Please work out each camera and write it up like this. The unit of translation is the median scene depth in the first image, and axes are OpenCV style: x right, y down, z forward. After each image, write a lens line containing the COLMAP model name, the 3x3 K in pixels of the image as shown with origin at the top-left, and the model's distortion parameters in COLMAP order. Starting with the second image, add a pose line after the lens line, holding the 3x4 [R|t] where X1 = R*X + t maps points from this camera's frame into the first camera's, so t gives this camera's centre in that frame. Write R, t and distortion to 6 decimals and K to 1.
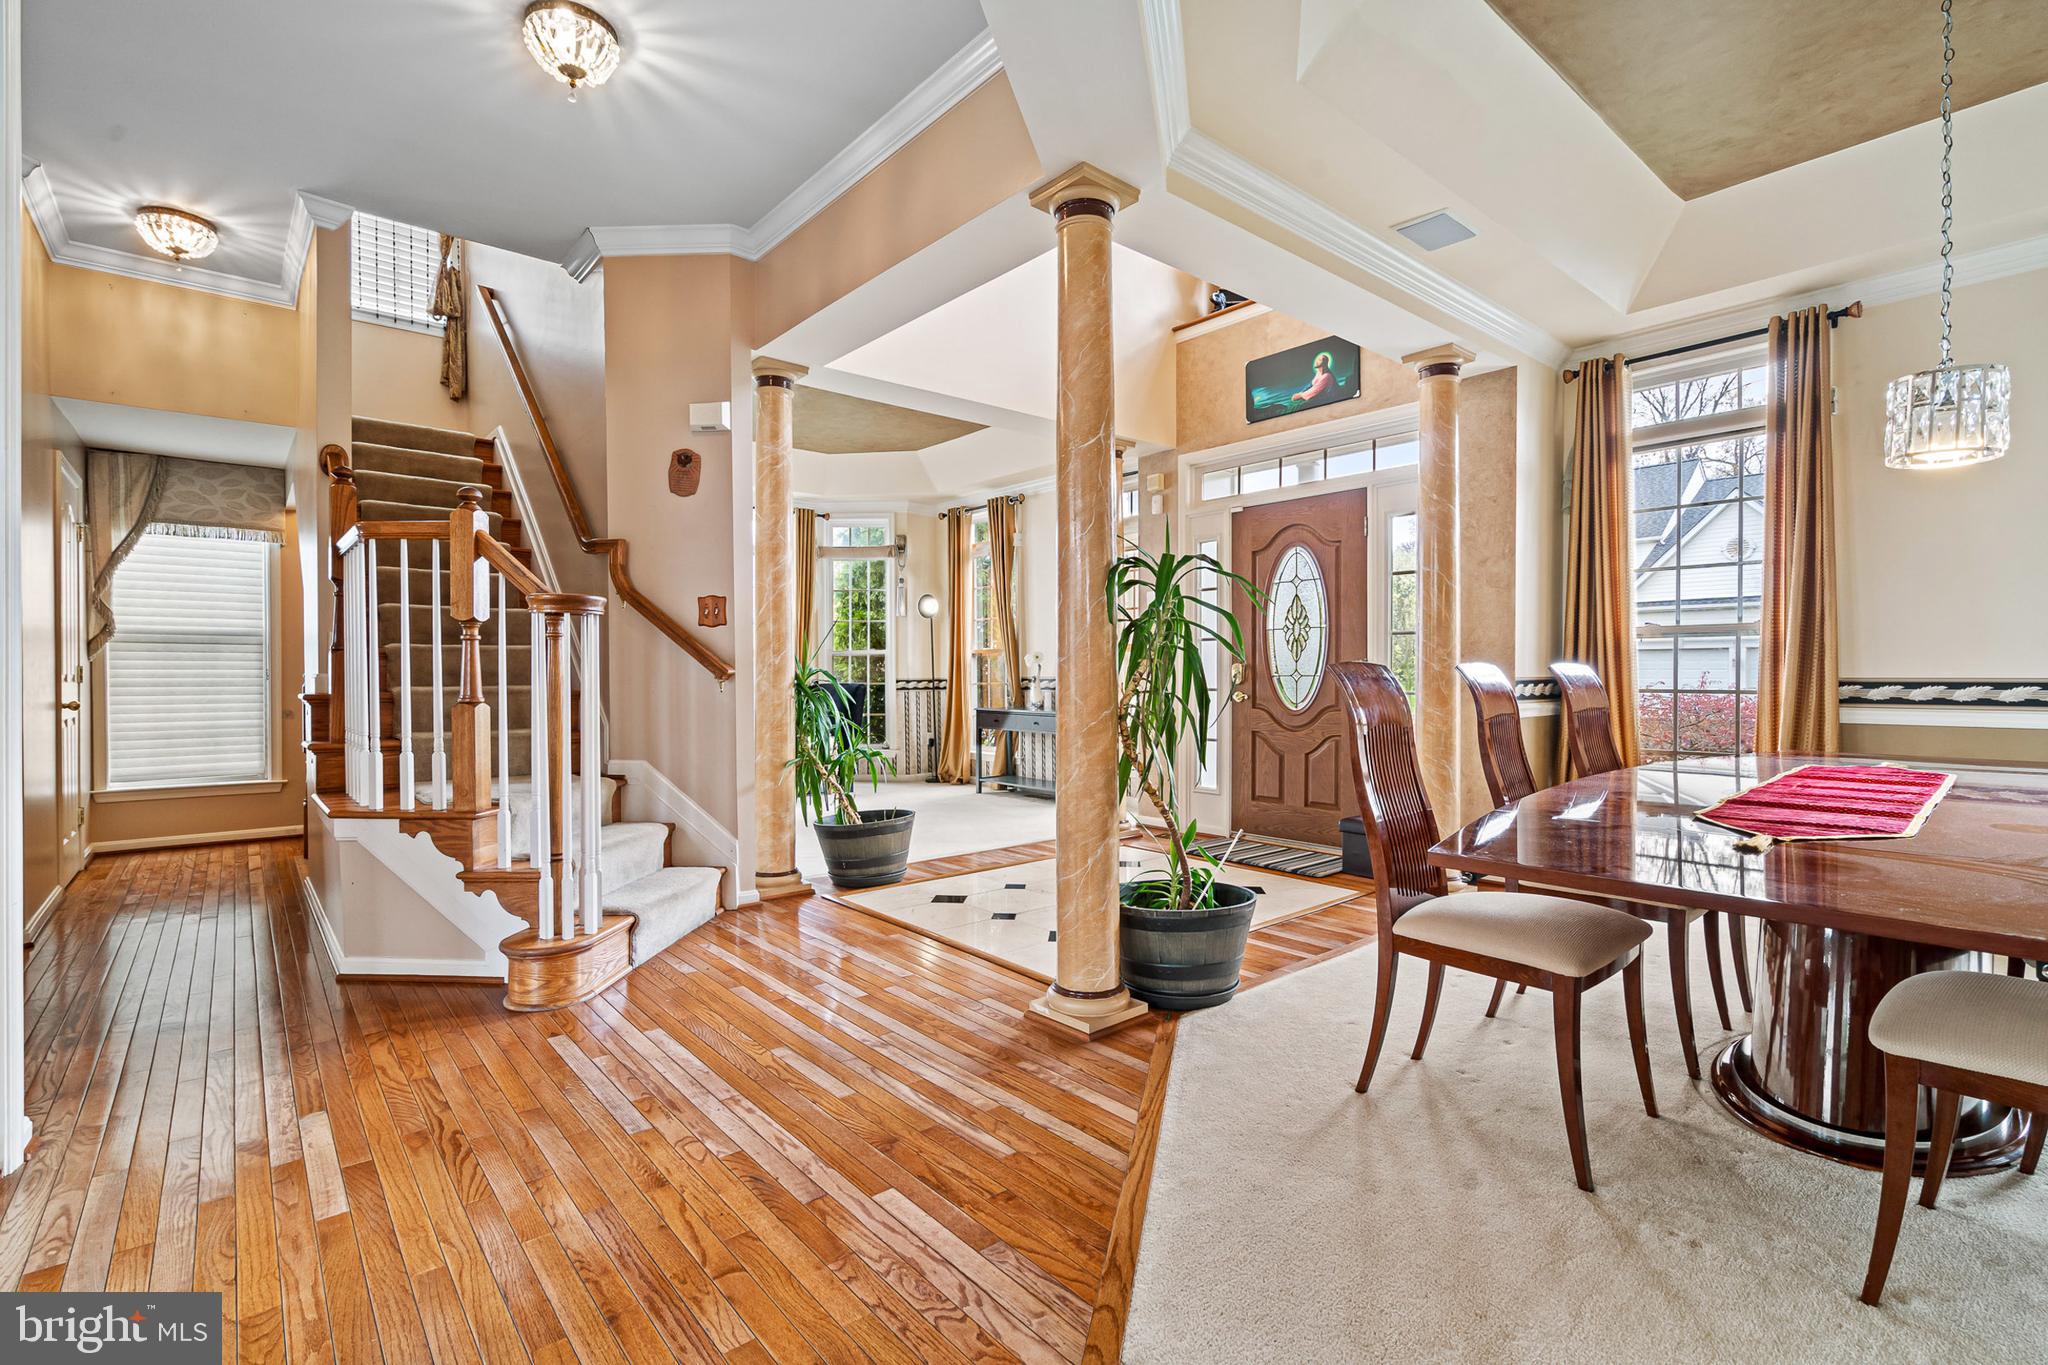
lens RADIAL K [[939.6, 0, 1011.4], [0, 939.6, 680.2], [0, 0, 1]] dist [-0.006267, 0.002502]
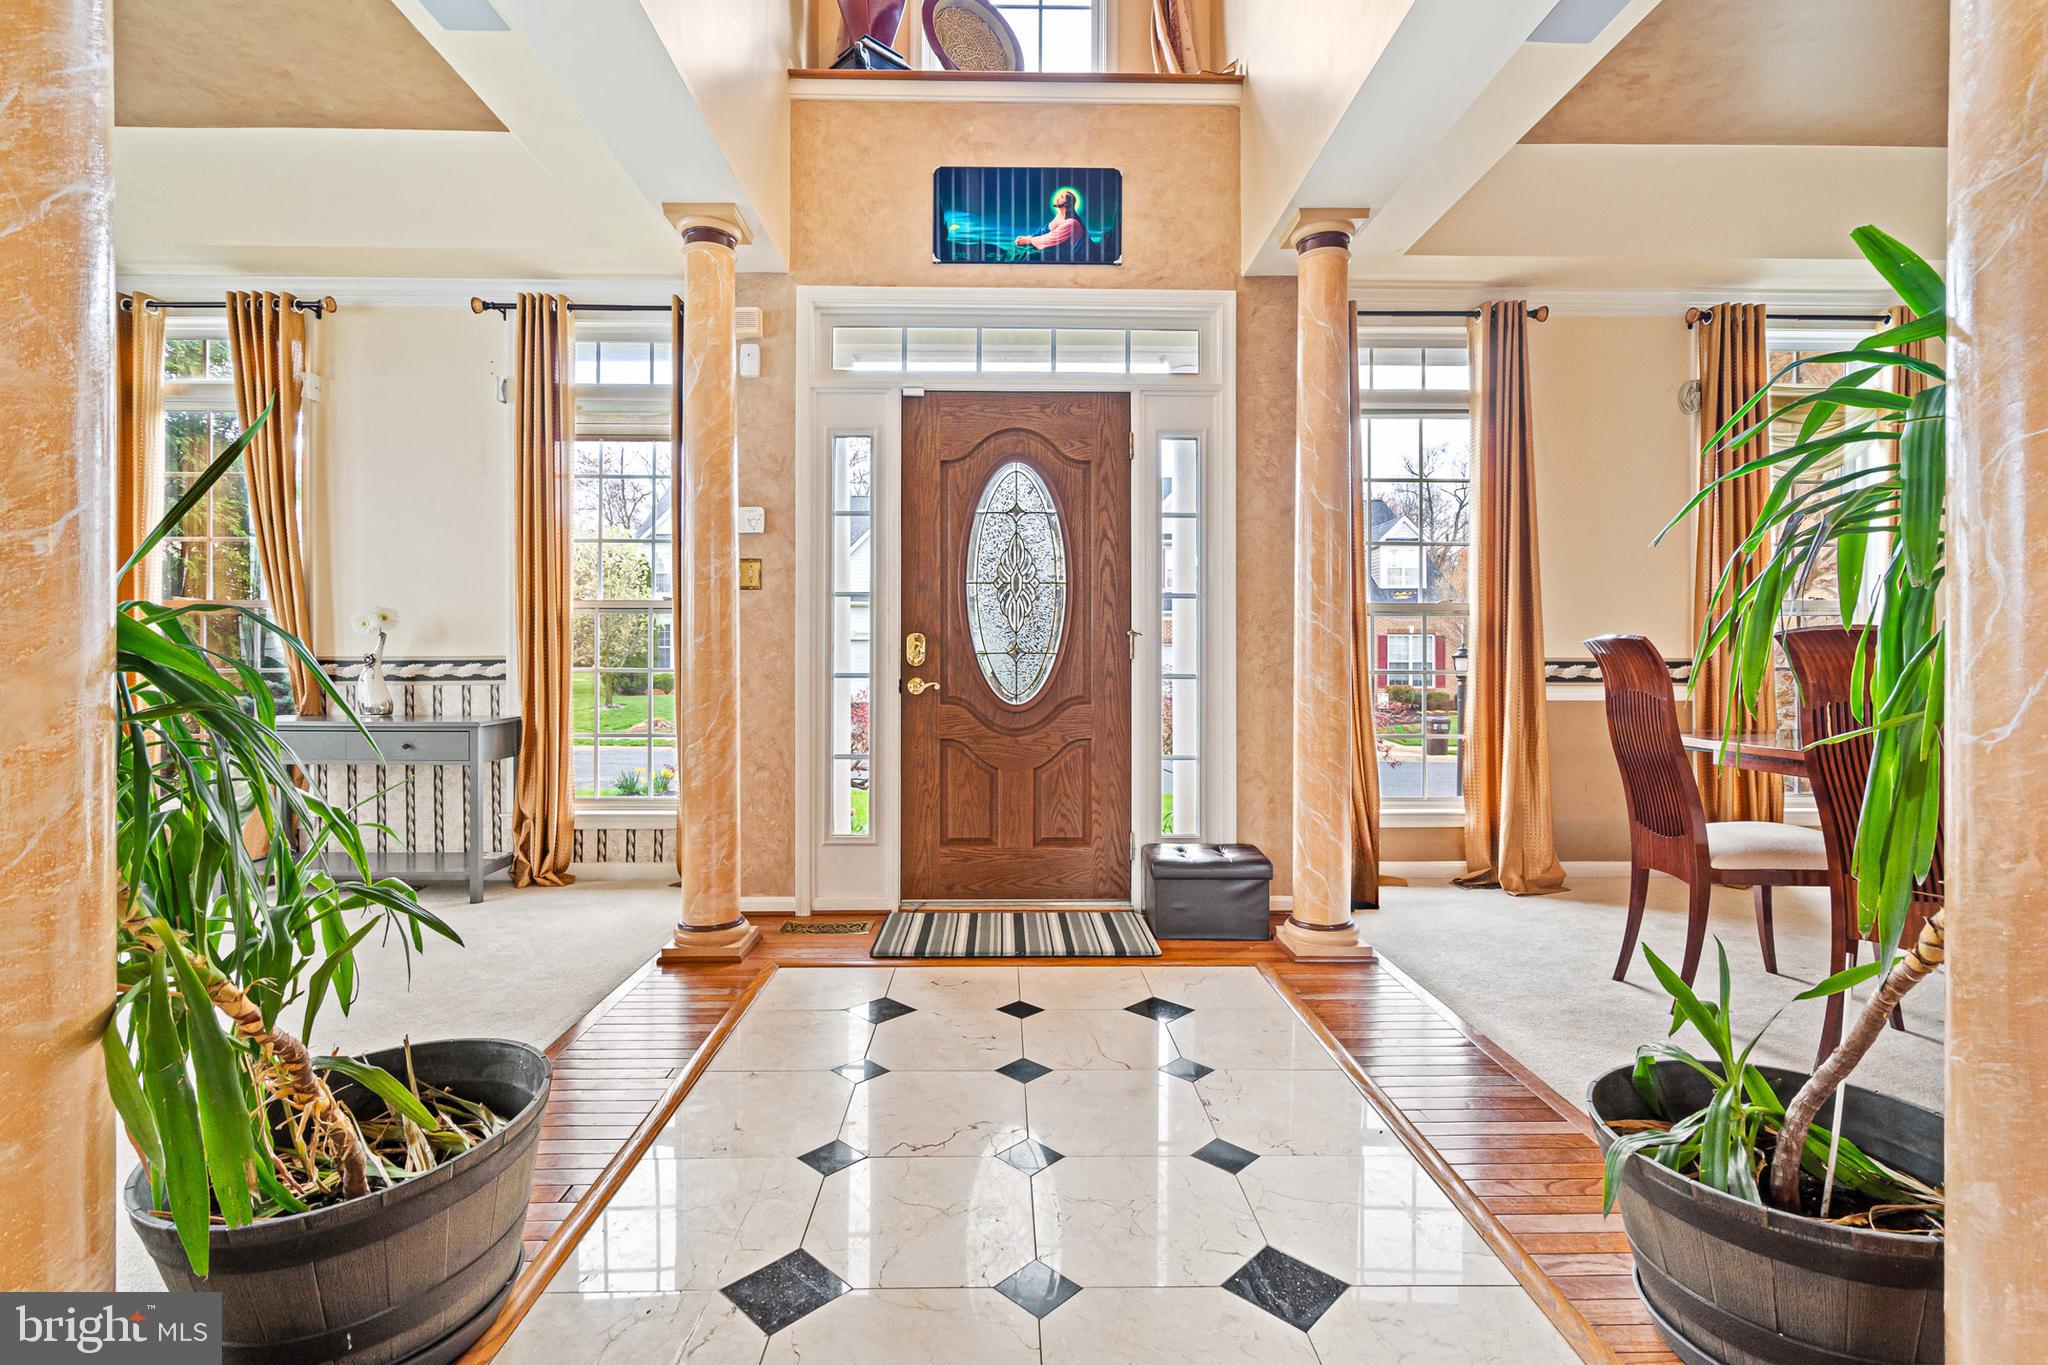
lens RADIAL K [[939.6, 0, 1026.7], [0, 939.6, 659.1], [0, 0, 1]] dist [-0.006267, 0.002502]
pose [[0.628209, 0.003451, 0.778037, -0.224834], [0.001733, 0.999981, -0.005835, 0.003163], [-0.778043, 0.005014, 0.628191, 0.590517]]
